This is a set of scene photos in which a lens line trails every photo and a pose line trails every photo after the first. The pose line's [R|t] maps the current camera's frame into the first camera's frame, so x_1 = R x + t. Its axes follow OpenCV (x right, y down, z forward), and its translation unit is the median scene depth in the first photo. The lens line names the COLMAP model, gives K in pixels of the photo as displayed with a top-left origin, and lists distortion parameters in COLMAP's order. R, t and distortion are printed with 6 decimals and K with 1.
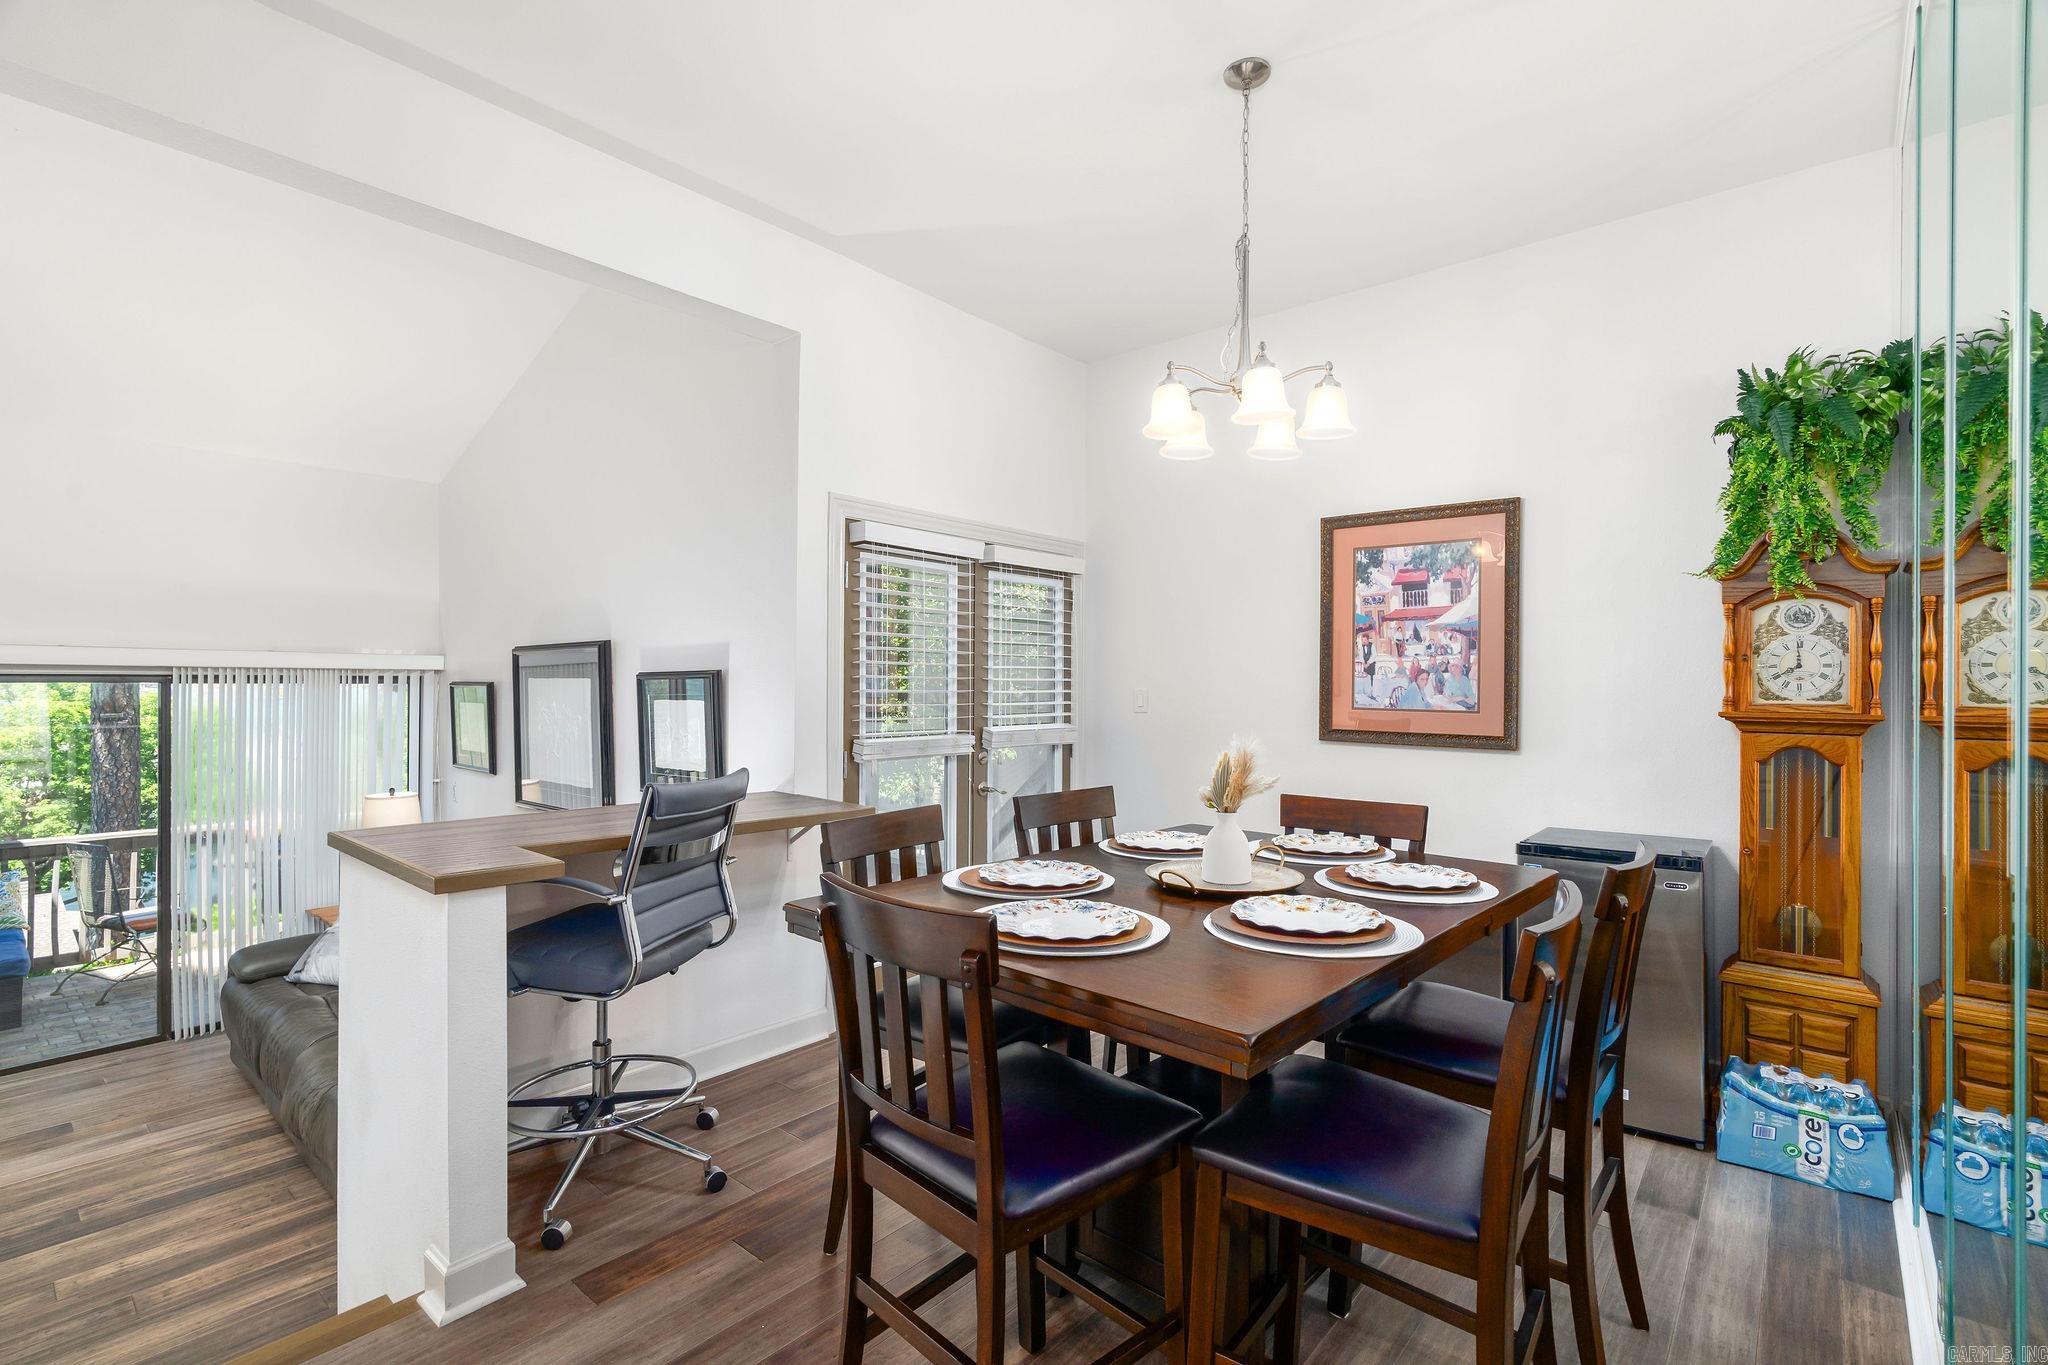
lens RADIAL K [[945.4, 0, 1024.0], [0, 945.4, 682.5], [0, 0, 1]] dist [-0.002616, -0.000645]
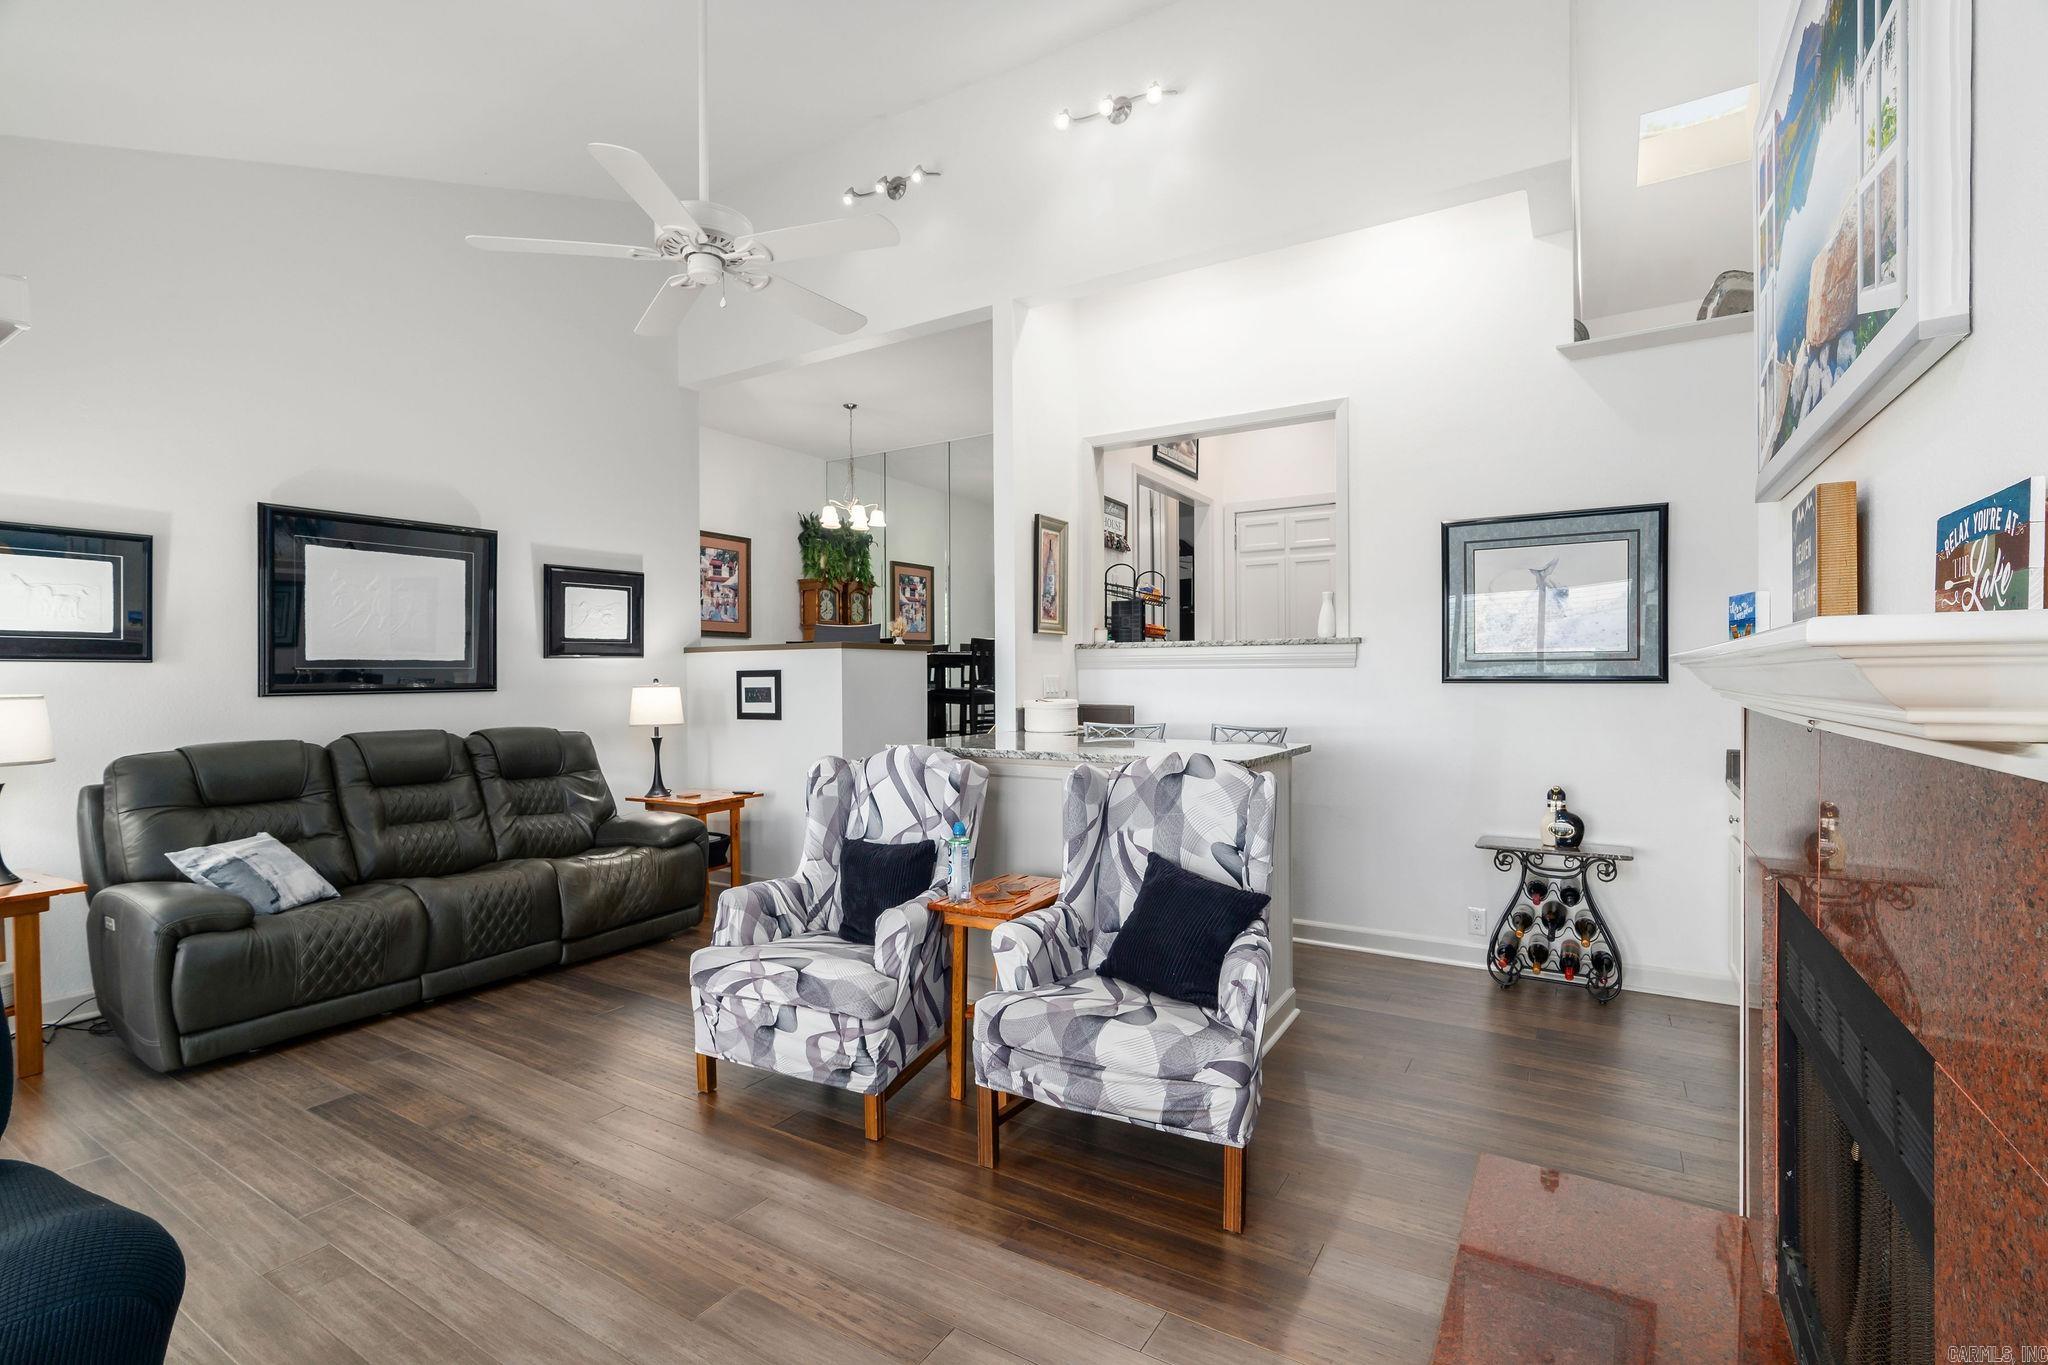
lens RADIAL K [[945.4, 0, 1024.0], [0, 945.4, 682.5], [0, 0, 1]] dist [-0.002616, -0.000645]
pose [[-0.152615, -0.014727, 0.988176, -1.939560], [0.002997, 0.999877, 0.015365, 0.142935], [-0.988281, 0.005306, -0.152552, 0.610469]]
